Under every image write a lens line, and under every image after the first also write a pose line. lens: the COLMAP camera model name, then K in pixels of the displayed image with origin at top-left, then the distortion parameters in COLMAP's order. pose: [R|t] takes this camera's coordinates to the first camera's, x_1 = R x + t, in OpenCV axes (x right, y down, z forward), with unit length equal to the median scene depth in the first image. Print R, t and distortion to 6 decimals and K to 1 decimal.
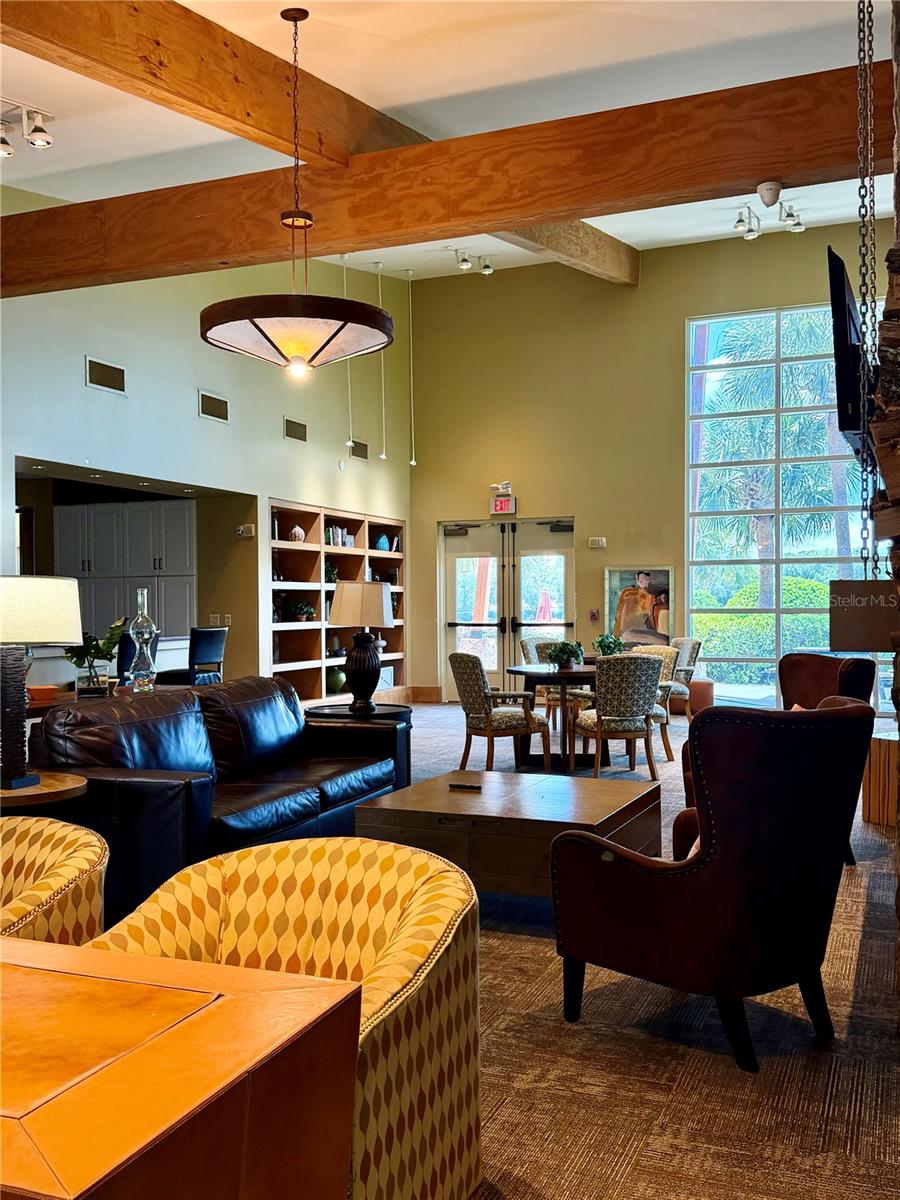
lens RADIAL K [[1104.1, 0, 451.0], [0, 1104.1, 600.0], [0, 0, 1]] dist [-0.069506, 0.000000]
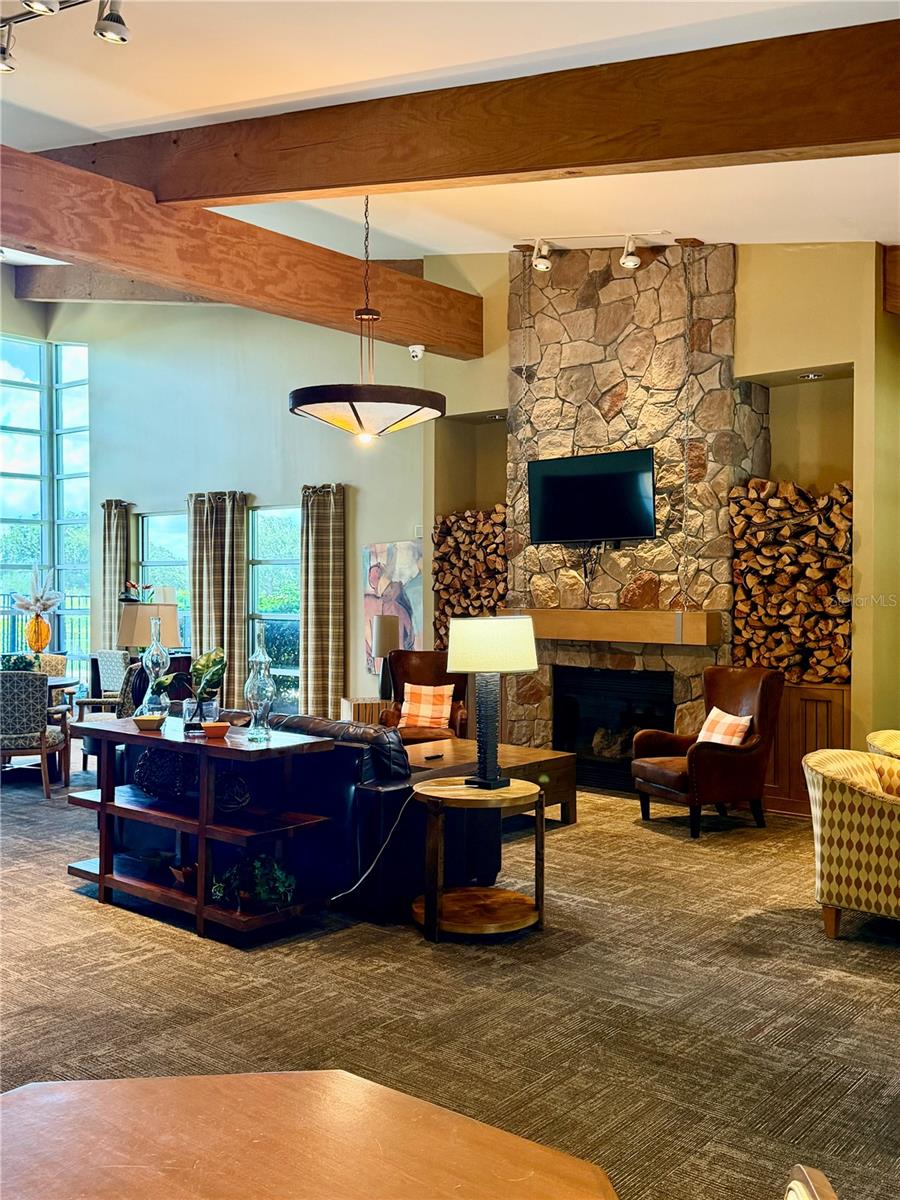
lens RADIAL K [[1104.1, 0, 456.0], [0, 1104.1, 588.8], [0, 0, 1]] dist [-0.069506, 0.000000]
pose [[0.315361, 0.012713, 0.948887, -1.054332], [-0.010150, 0.999898, -0.010023, -0.024205], [-0.948918, -0.006470, 0.315458, 0.429795]]
